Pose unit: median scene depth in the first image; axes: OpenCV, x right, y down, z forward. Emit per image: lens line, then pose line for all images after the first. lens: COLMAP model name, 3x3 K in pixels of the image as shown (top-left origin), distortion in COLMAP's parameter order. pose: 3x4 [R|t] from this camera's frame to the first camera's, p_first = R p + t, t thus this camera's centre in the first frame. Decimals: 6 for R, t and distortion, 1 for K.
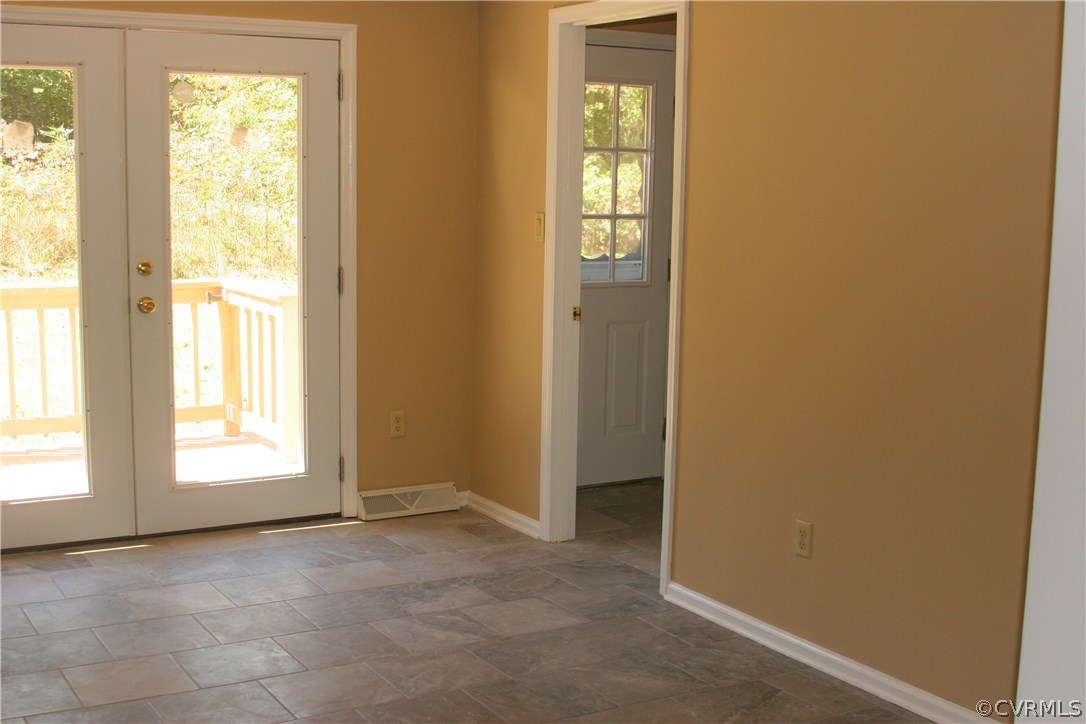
lens RADIAL K [[1417.0, 0, 544.3], [0, 1417.0, 368.4], [0, 0, 1]] dist [-0.137407, 0.000000]
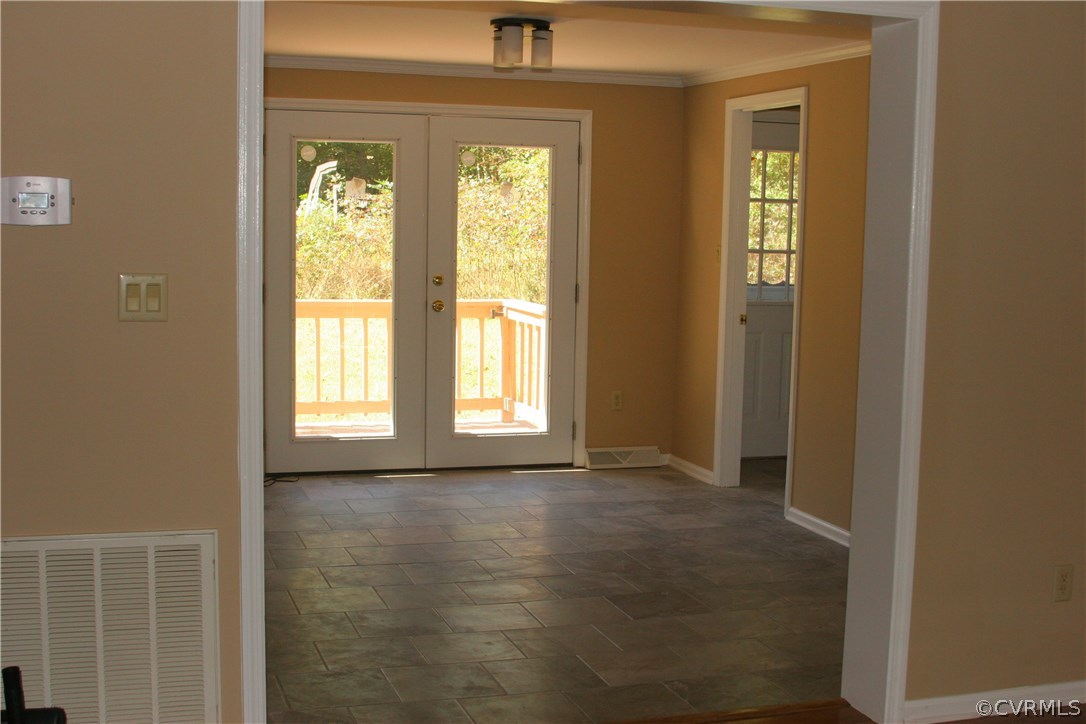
lens RADIAL K [[1417.0, 0, 542.6], [0, 1417.0, 358.1], [0, 0, 1]] dist [-0.137407, 0.000000]
pose [[0.975207, 0.024584, -0.219927, 0.132347], [-0.034487, 0.998551, -0.041301, 0.060389], [0.218593, 0.047862, 0.974642, -0.365680]]
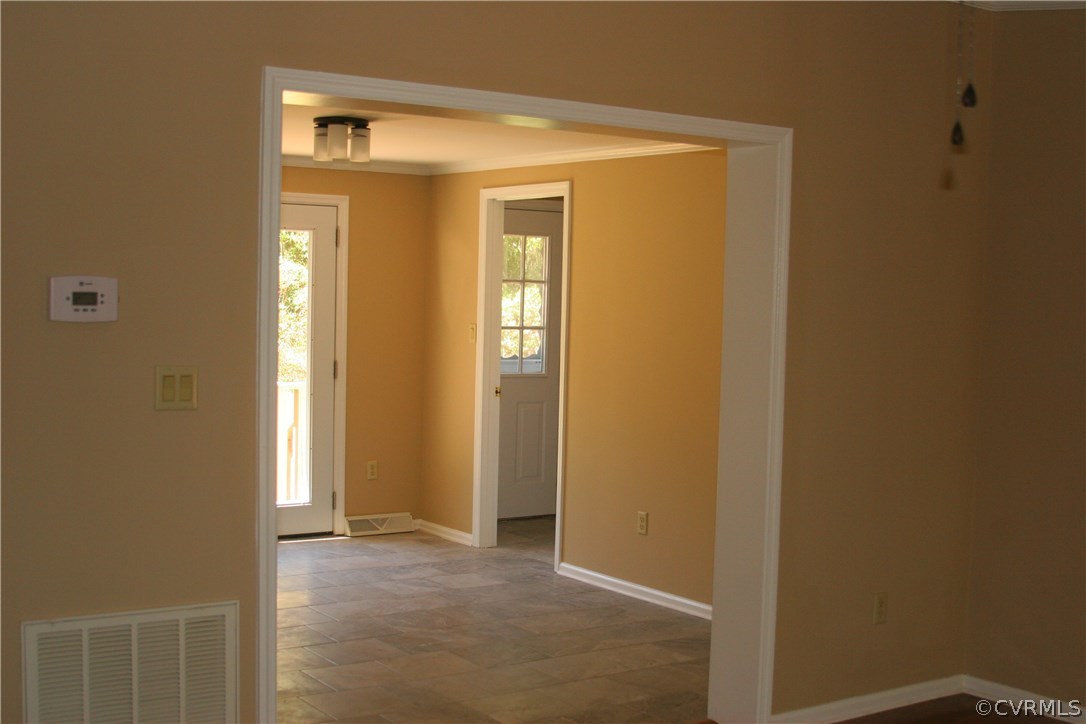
lens RADIAL K [[1417.0, 0, 539.6], [0, 1417.0, 357.3], [0, 0, 1]] dist [-0.137407, 0.000000]
pose [[0.997658, 0.002731, 0.068339, -0.034320], [0.003653, 0.995648, -0.093124, 0.062394], [-0.068296, 0.093155, 0.993307, -0.470987]]
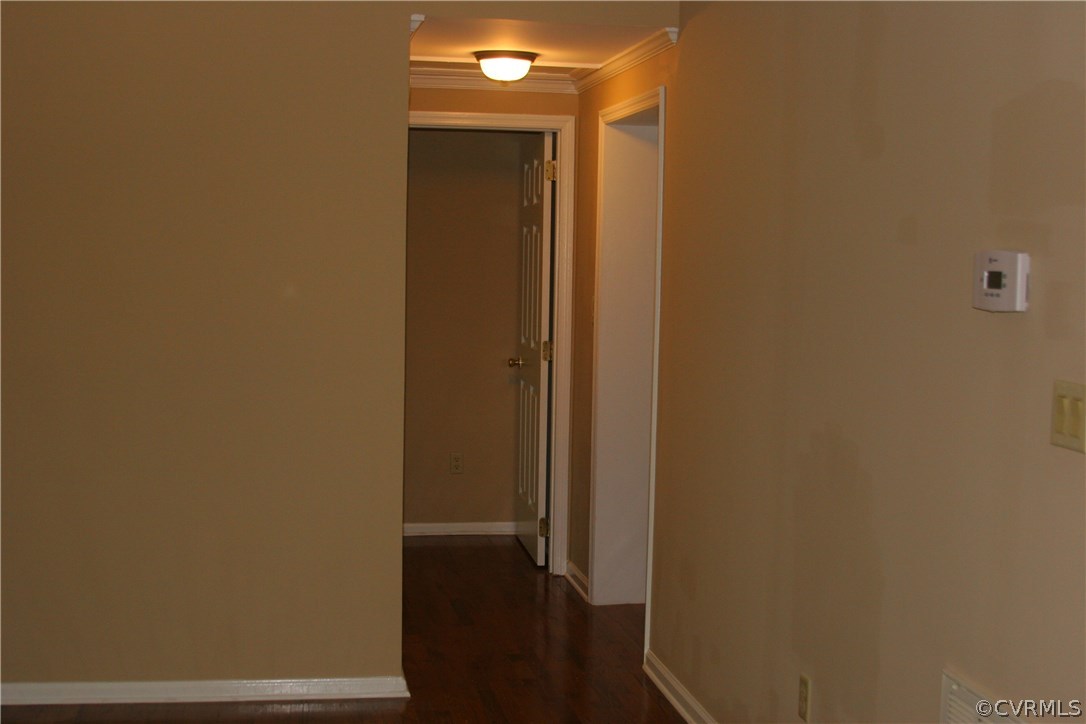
lens RADIAL K [[1417.0, 0, 542.9], [0, 1417.0, 362.3], [0, 0, 1]] dist [-0.137407, 0.000000]
pose [[-0.355949, 0.054636, -0.932907, 0.286259], [-0.158914, 0.980211, 0.118040, -0.020813], [0.920895, 0.190268, -0.340222, 0.142114]]
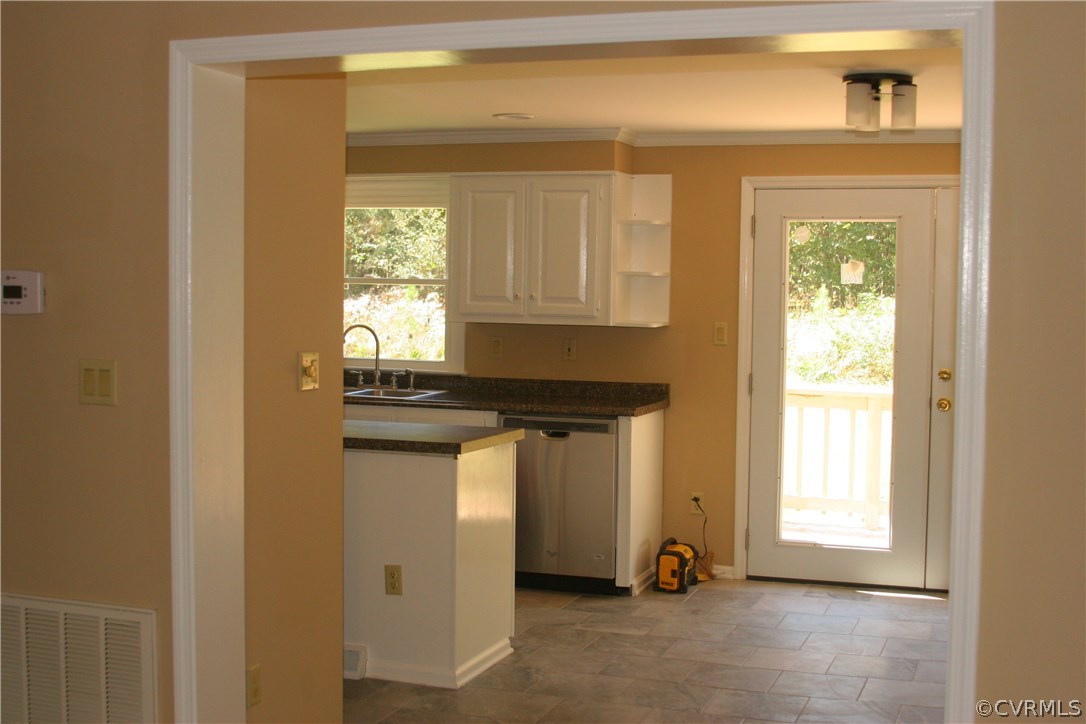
lens RADIAL K [[1417.0, 0, 506.0], [0, 1417.0, 352.5], [0, 0, 1]] dist [-0.137407, 0.000000]
pose [[0.625281, 0.025908, -0.779970, 0.428982], [-0.108672, 0.992602, -0.054149, 0.019021], [0.772796, 0.118620, 0.623470, -0.092296]]
